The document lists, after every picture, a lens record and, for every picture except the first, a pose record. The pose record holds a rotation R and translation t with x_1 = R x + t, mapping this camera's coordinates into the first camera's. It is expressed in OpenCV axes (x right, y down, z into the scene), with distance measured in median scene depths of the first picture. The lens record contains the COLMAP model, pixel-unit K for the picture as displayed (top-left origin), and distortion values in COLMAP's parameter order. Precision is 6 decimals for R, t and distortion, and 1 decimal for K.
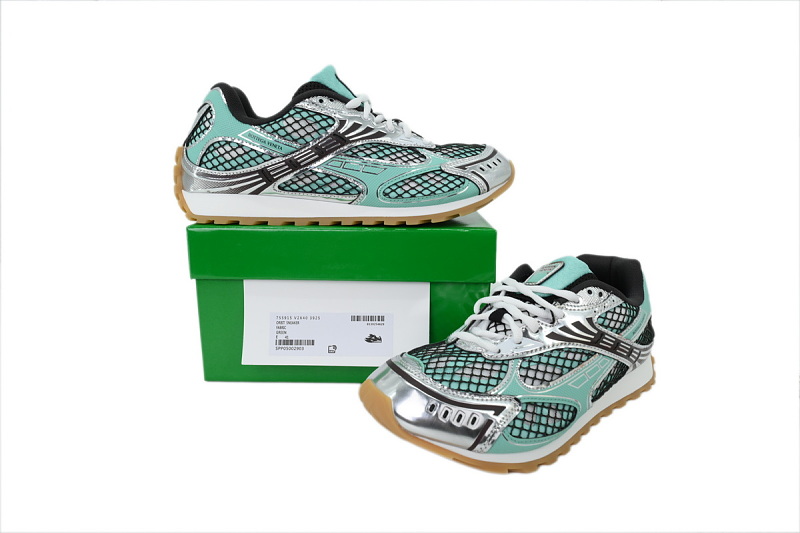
lens RADIAL K [[441.0, 0, 400.0], [0, 441.0, 266.5], [0, 0, 1]] dist [0.001446, 0.000377]
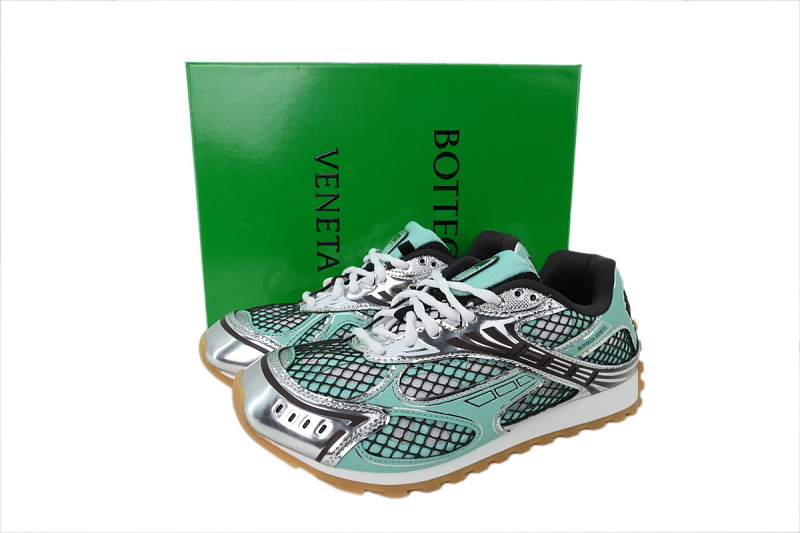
lens RADIAL K [[441.0, 0, 400.0], [0, 441.0, 266.5], [0, 0, 1]] dist [0.001446, 0.000377]
pose [[0.975381, 0.057237, -0.212971, 0.424711], [-0.053858, 0.998314, 0.021638, 0.000786], [0.213851, -0.009635, 0.976819, 0.158283]]
